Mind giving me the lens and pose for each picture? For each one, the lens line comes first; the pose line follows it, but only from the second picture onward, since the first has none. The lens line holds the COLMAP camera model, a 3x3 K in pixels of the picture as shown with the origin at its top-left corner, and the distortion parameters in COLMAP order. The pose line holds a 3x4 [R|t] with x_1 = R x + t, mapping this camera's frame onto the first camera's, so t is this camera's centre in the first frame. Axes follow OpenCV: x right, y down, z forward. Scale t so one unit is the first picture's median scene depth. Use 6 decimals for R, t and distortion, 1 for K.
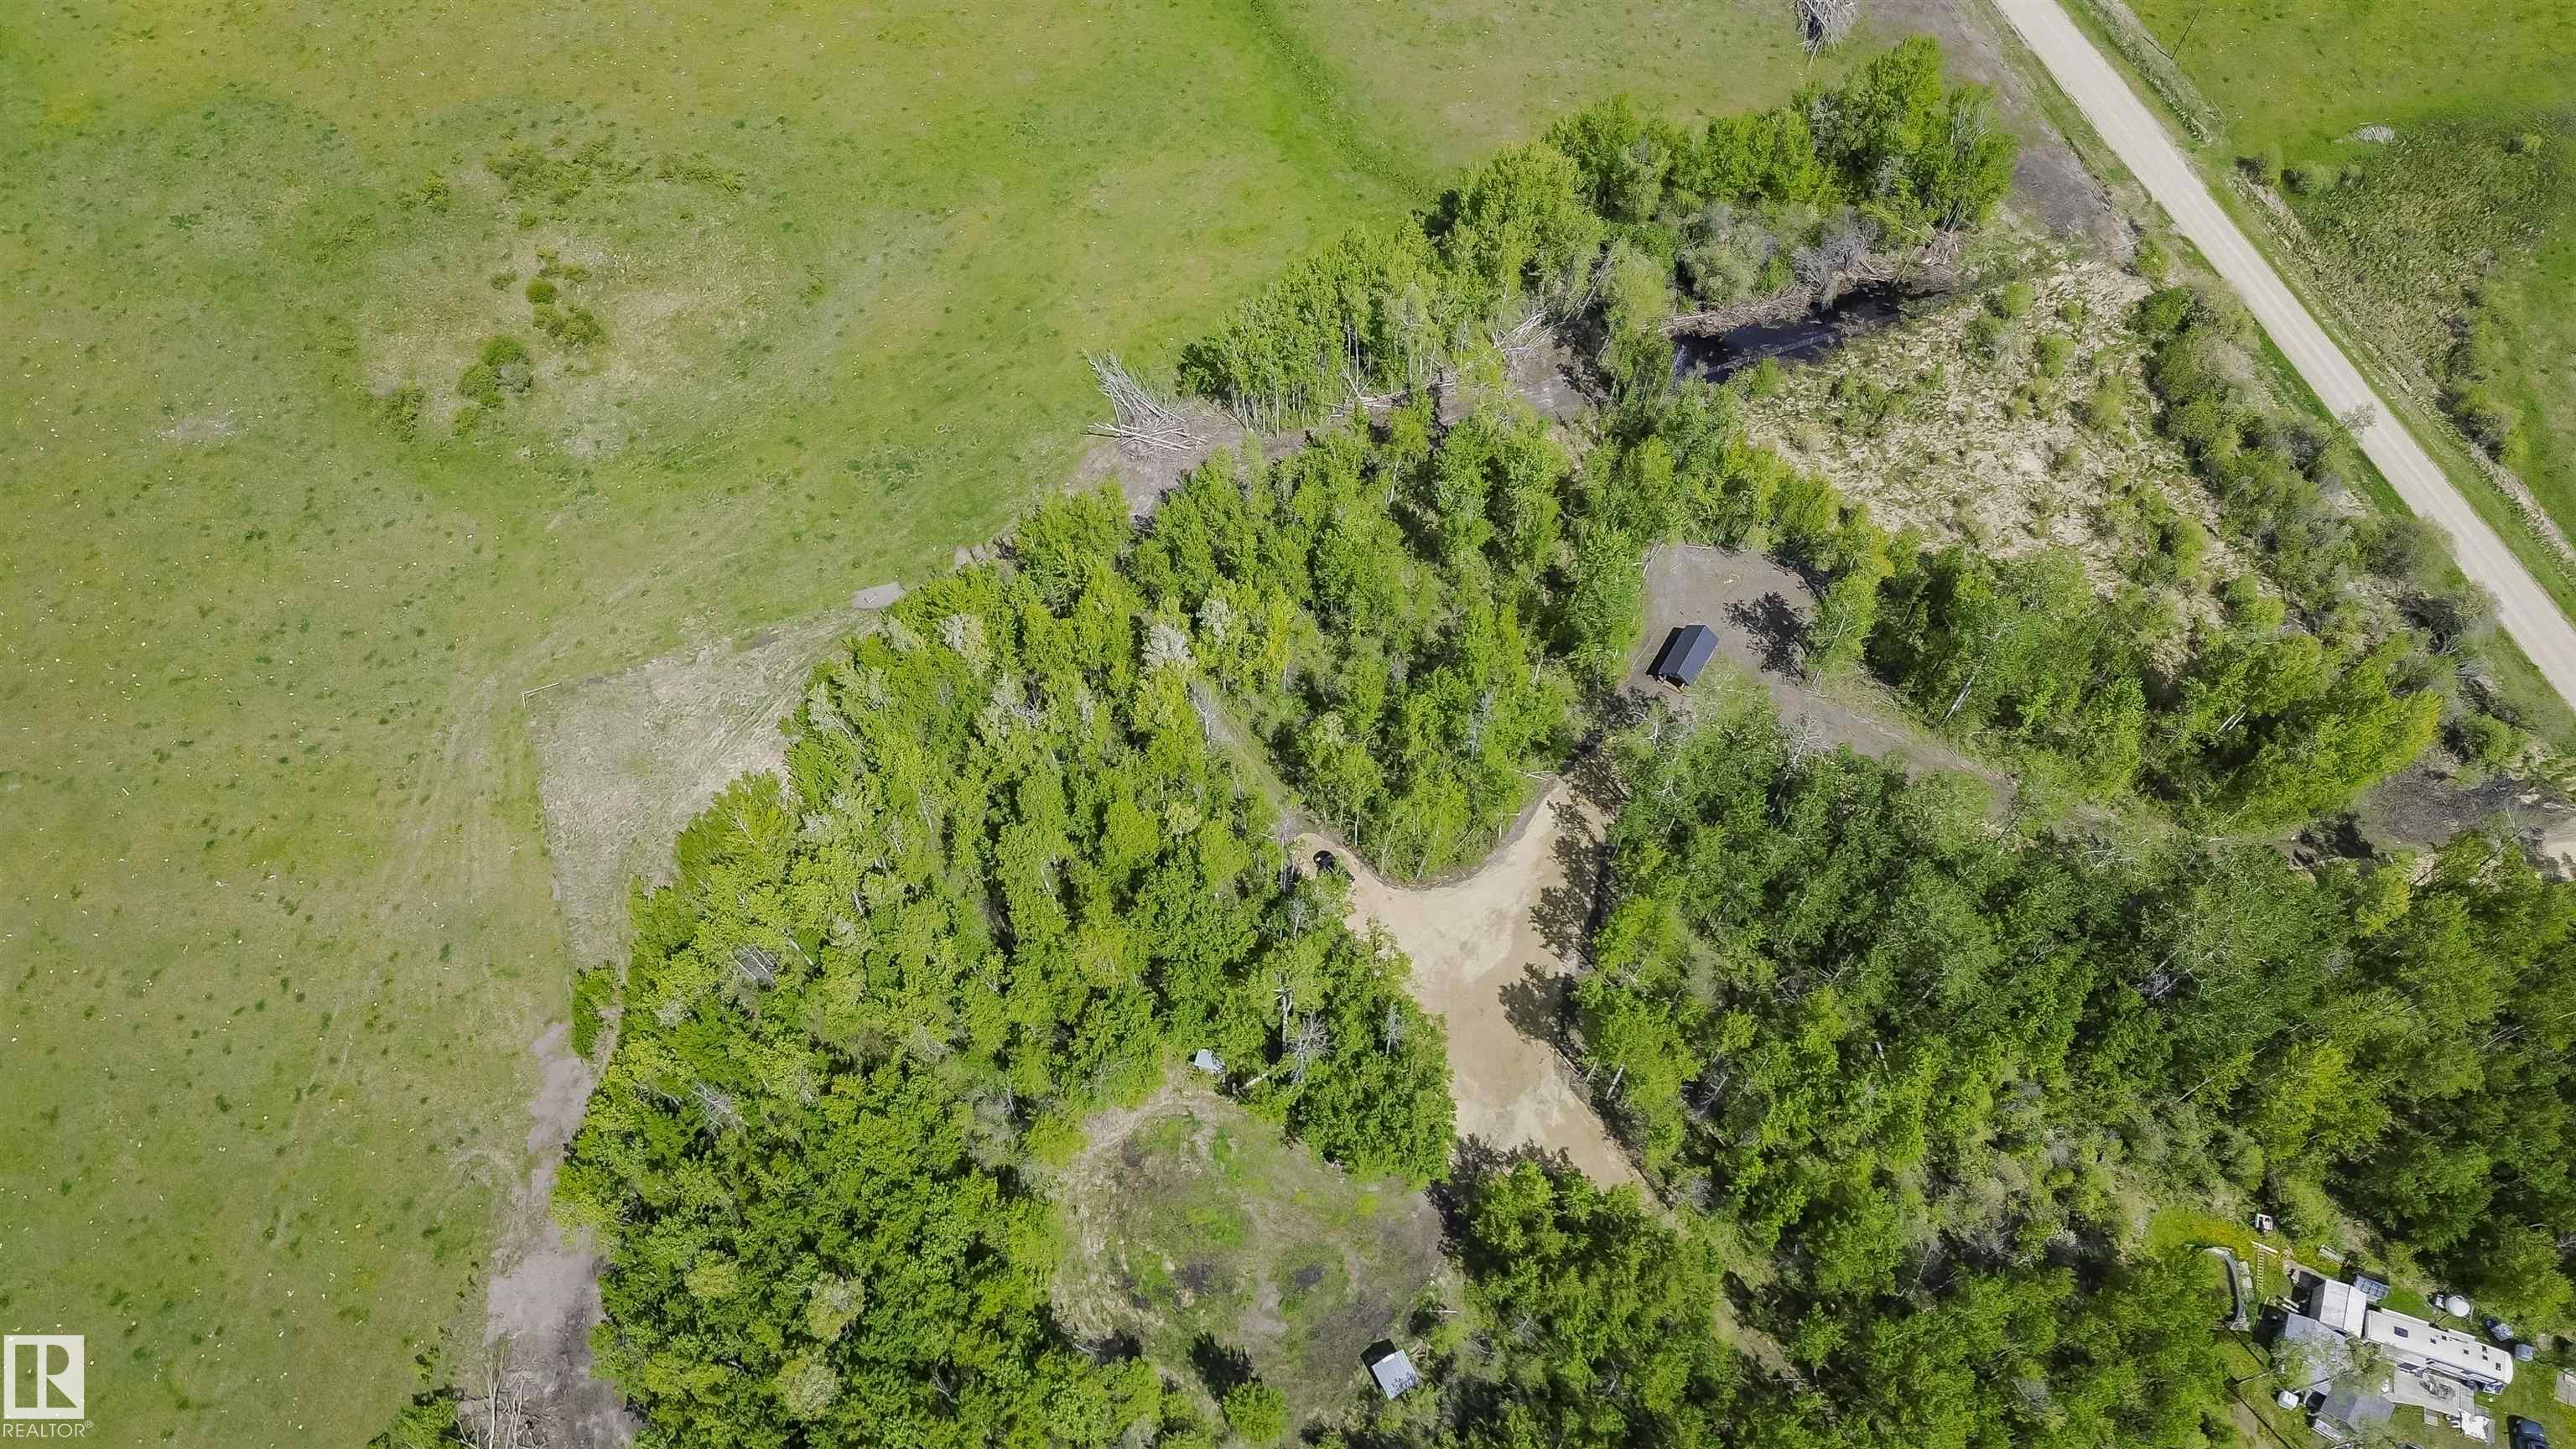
lens RADIAL K [[1834.3, 0, 1297.3], [0, 1834.3, 749.5], [0, 0, 1]] dist [0.077553, -0.067136]
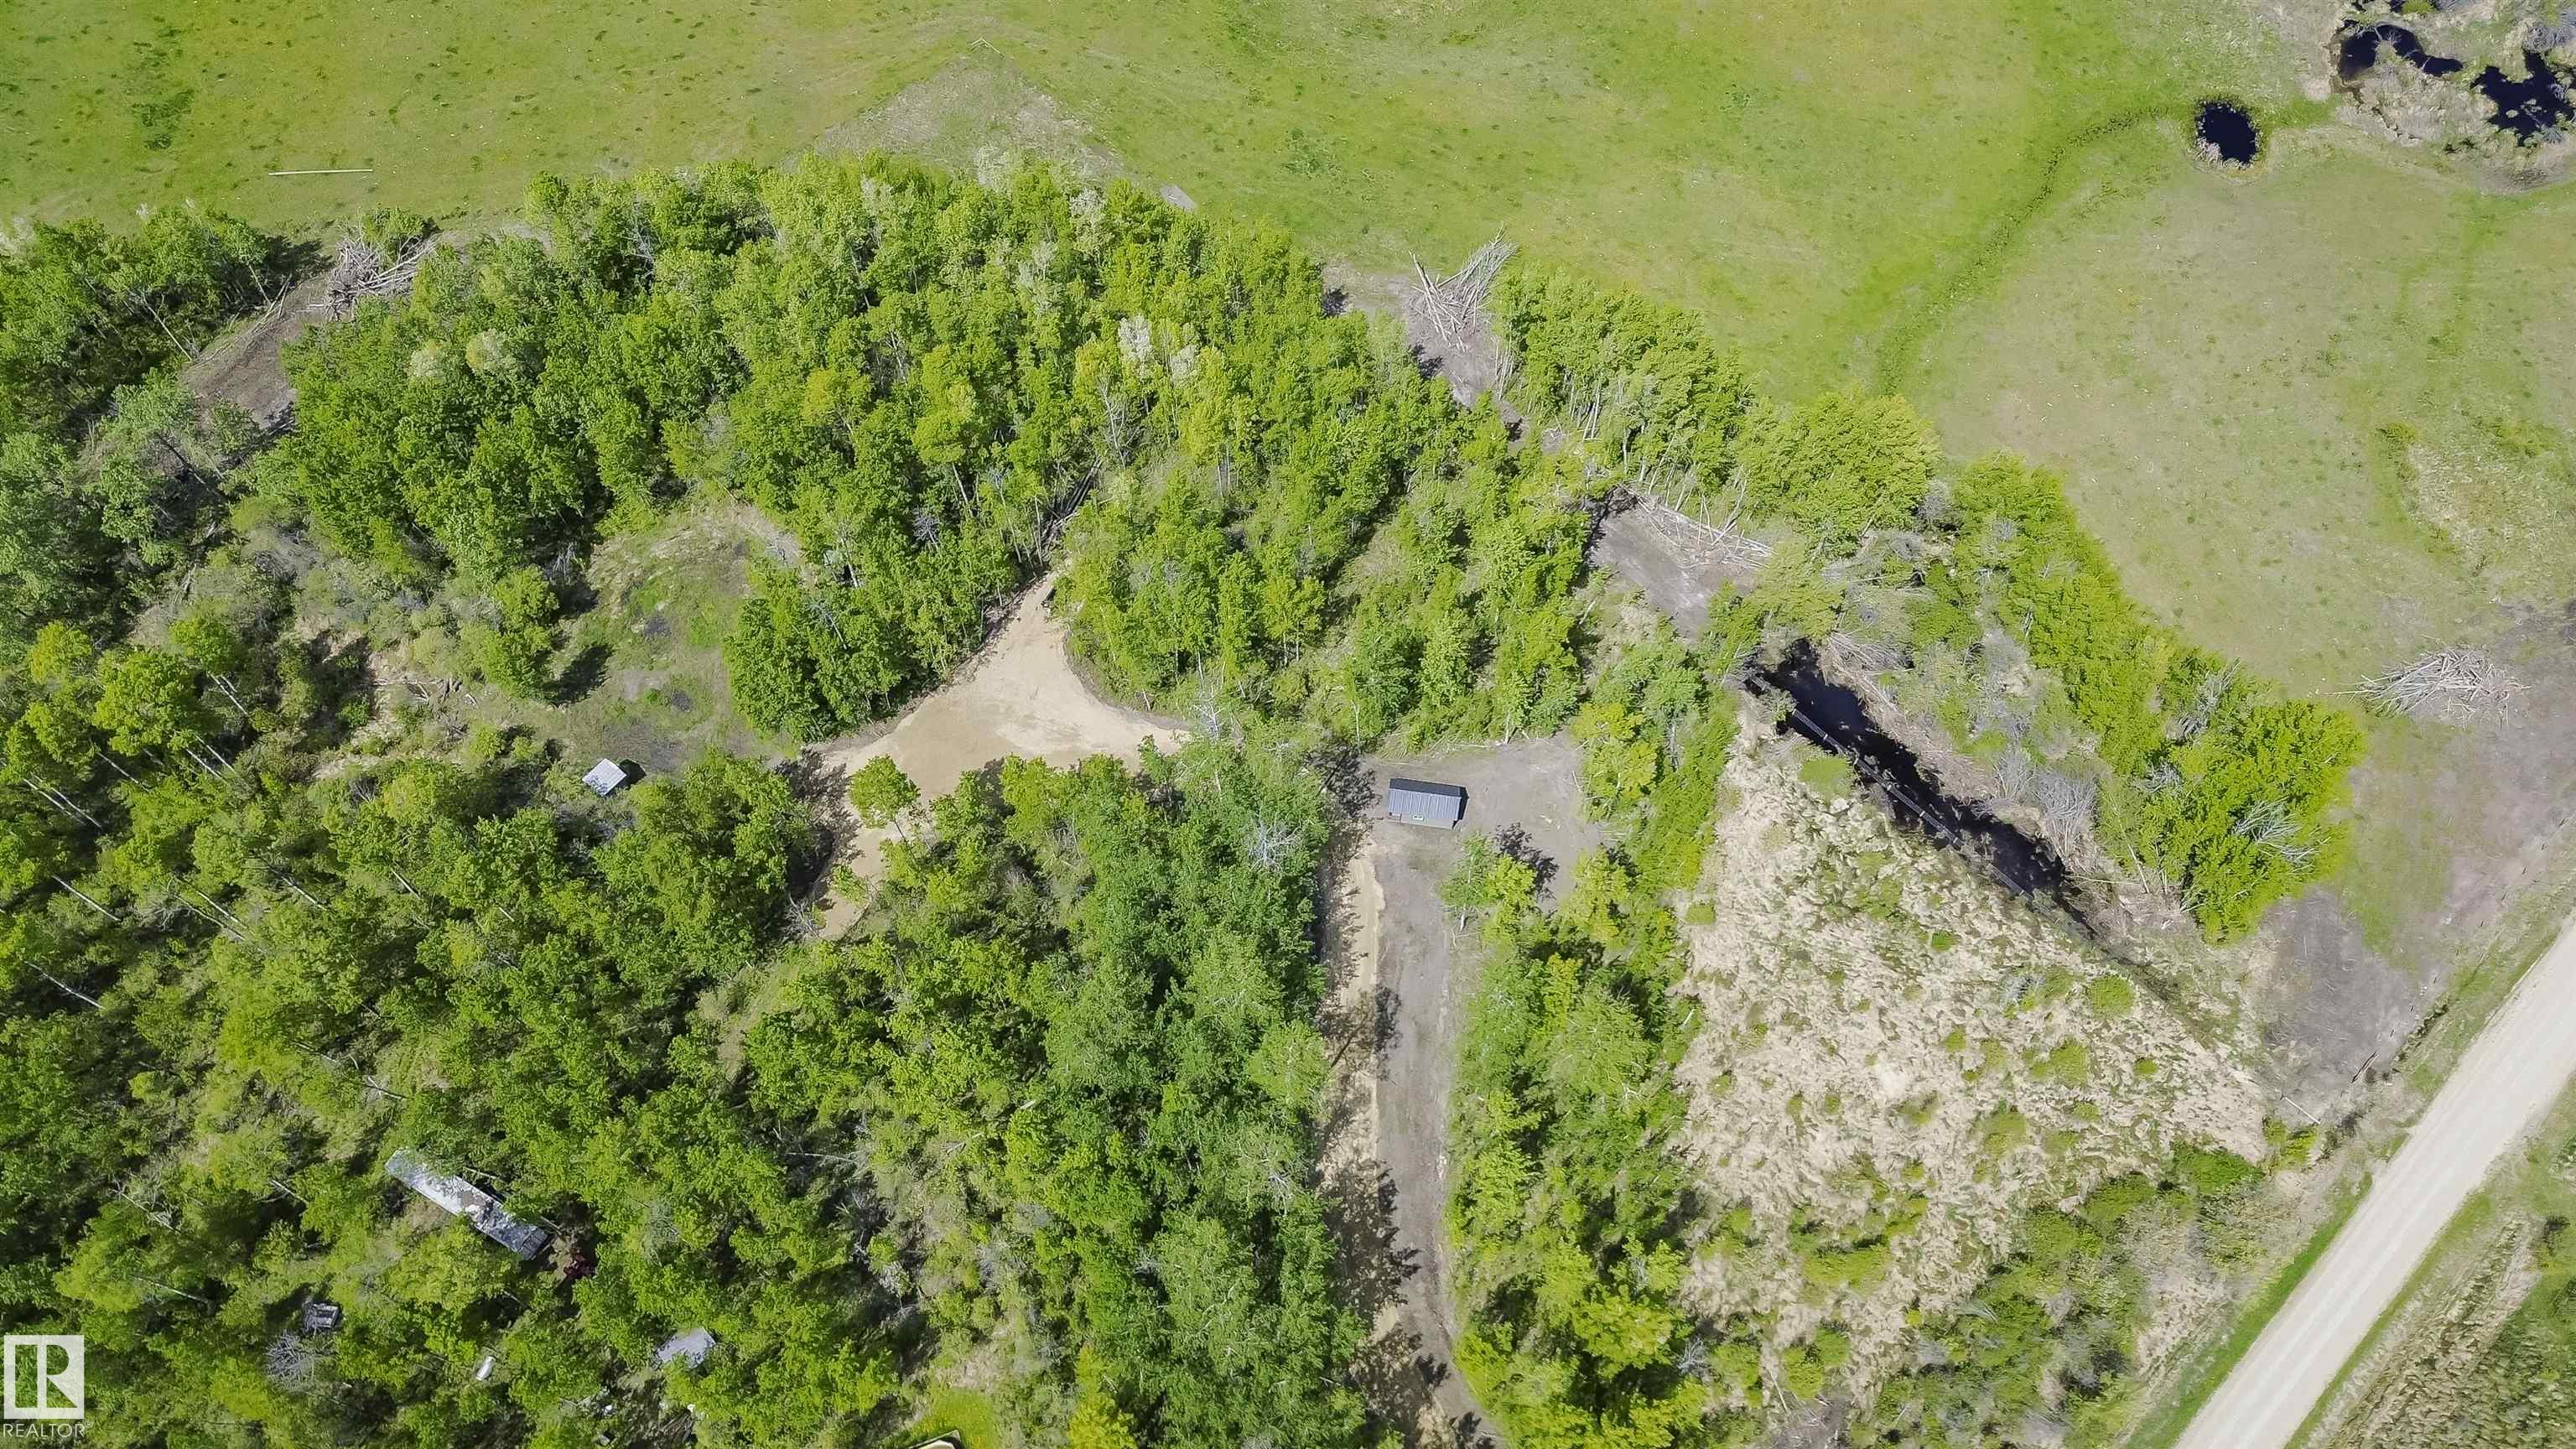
lens RADIAL K [[1834.3, 0, 1294.6], [0, 1834.3, 728.6], [0, 0, 1]] dist [0.077553, -0.067136]
pose [[0.399670, 0.796763, -0.453247, 0.526826], [-0.802116, 0.543324, 0.247808, -0.225867], [0.443704, 0.264515, 0.856247, 0.140204]]
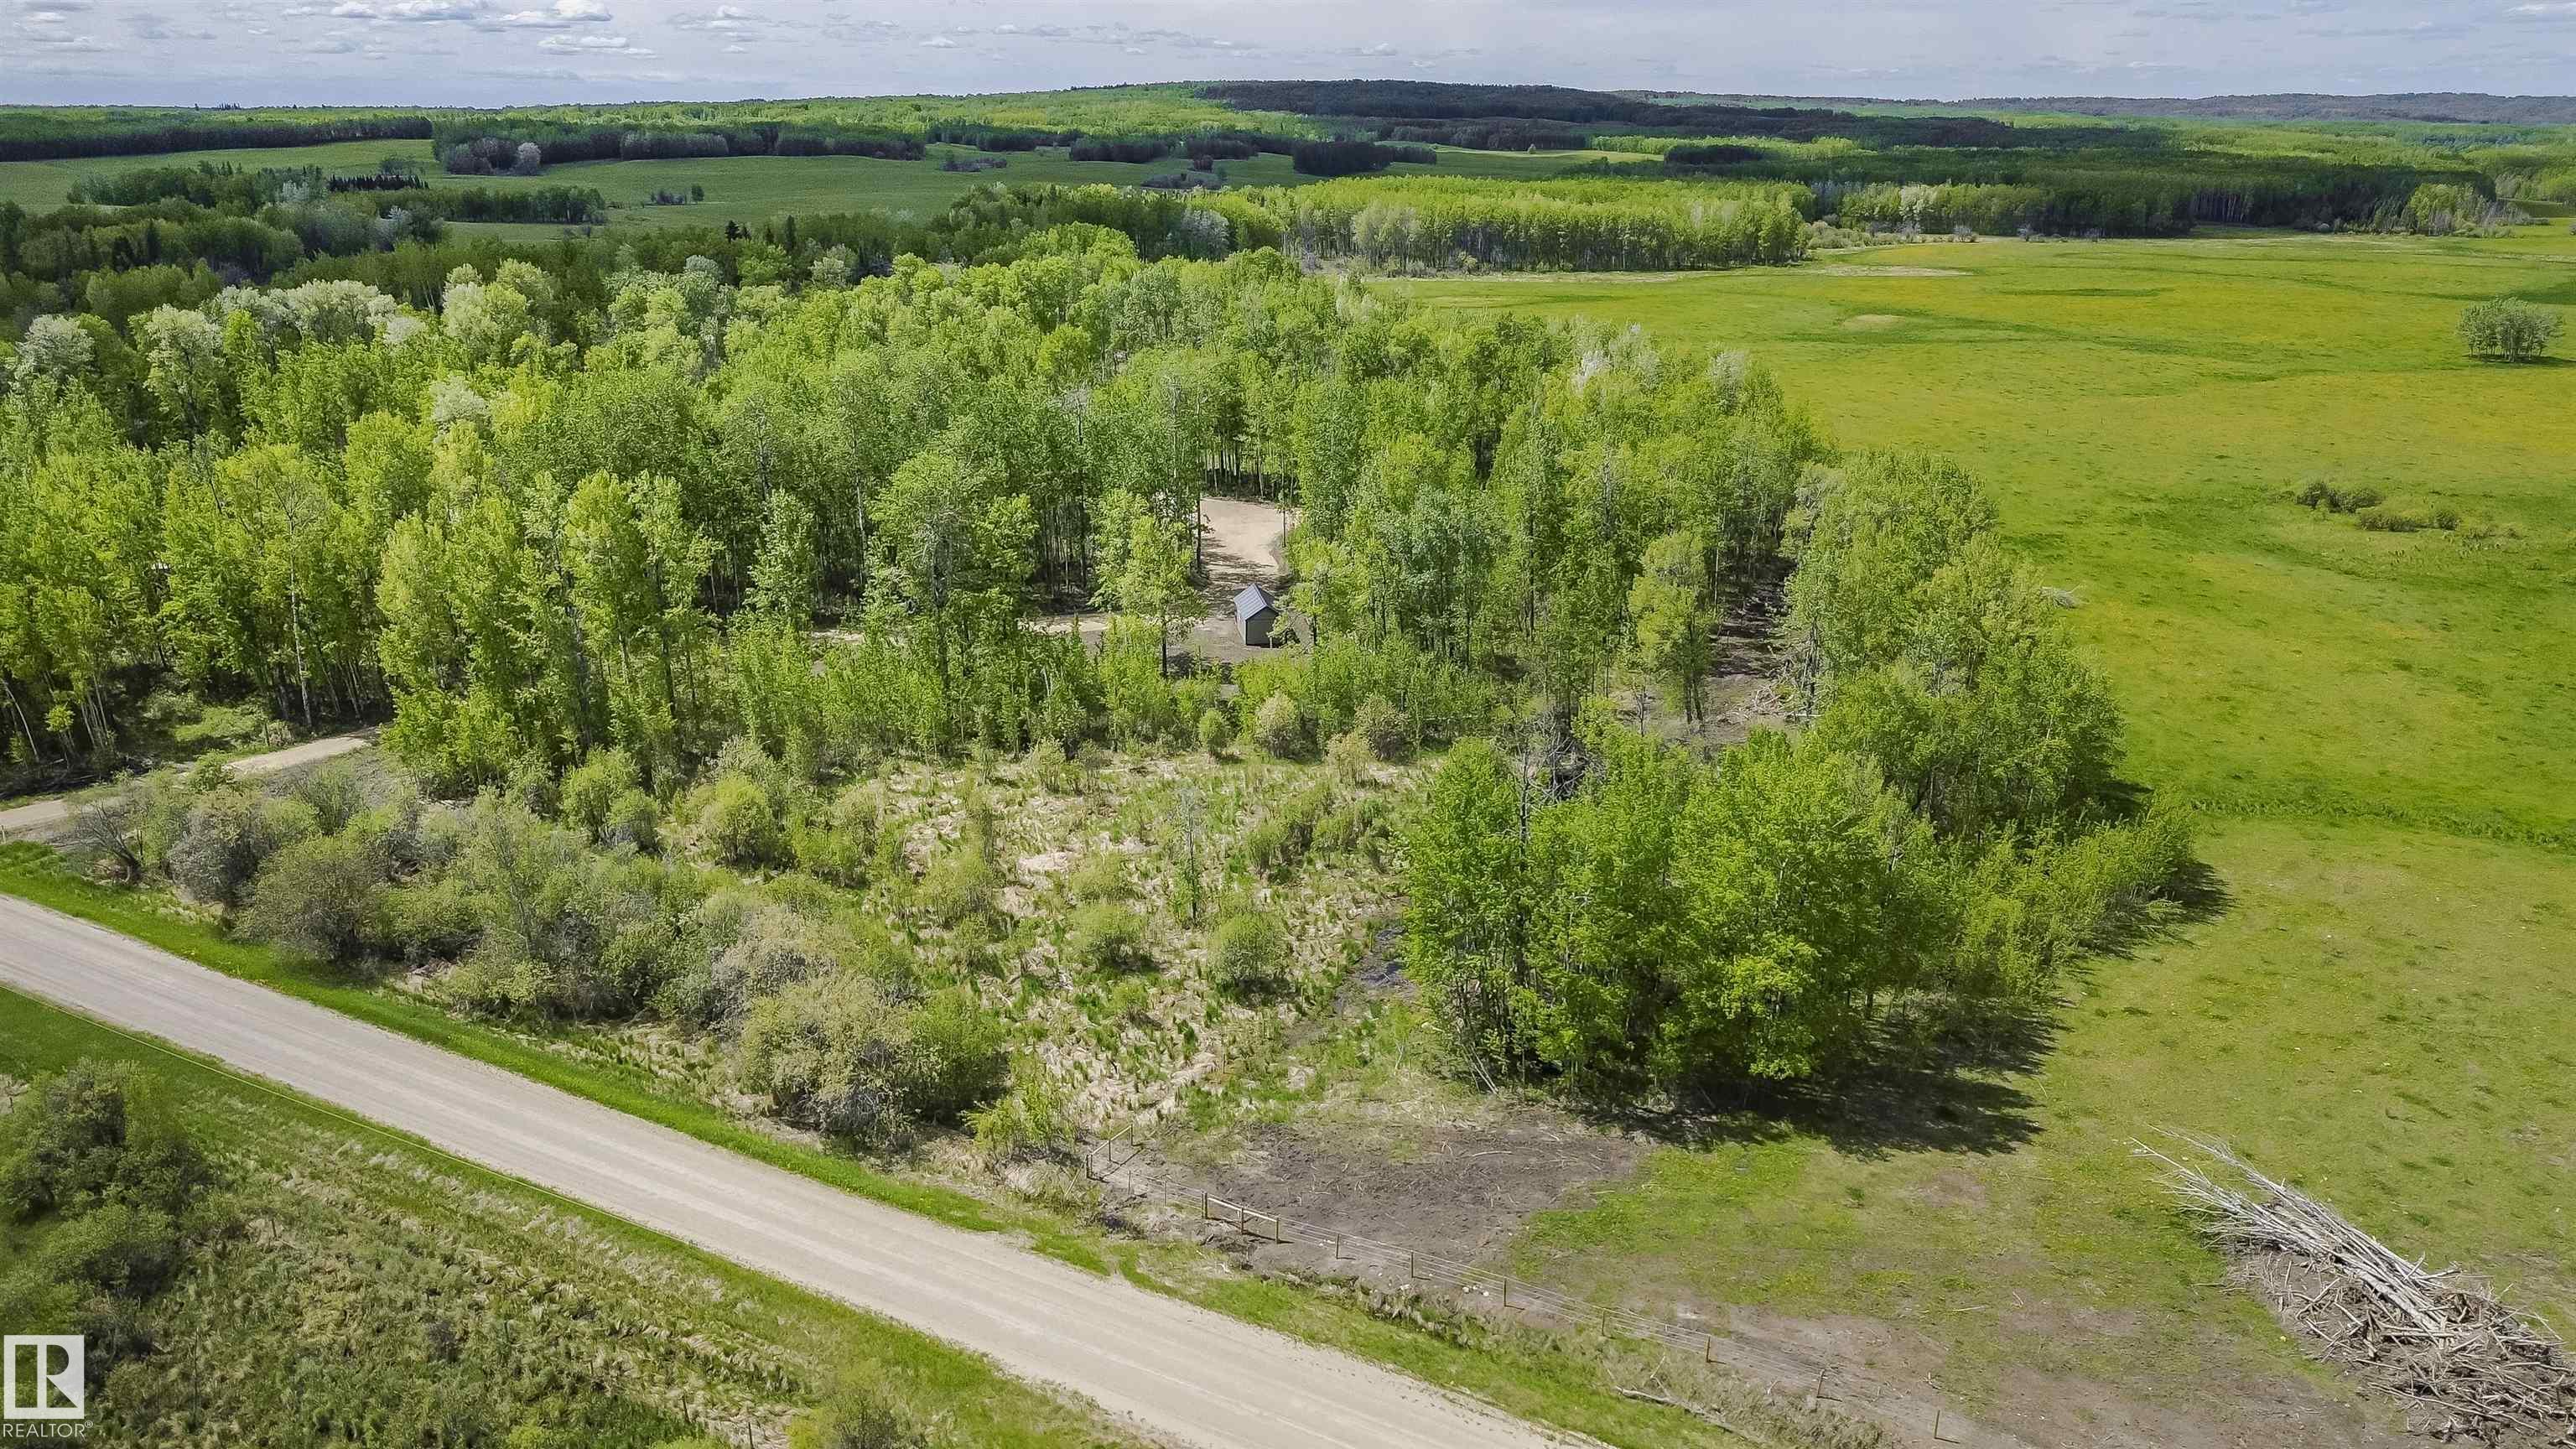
lens RADIAL K [[1834.3, 0, 1280.2], [0, 1834.3, 704.2], [0, 0, 1]] dist [0.077553, -0.067136]
pose [[-0.756519, 0.192187, -0.625094, 0.664926], [-0.576527, 0.255199, 0.776202, -0.629494], [0.308699, 0.947596, -0.082263, 1.007890]]
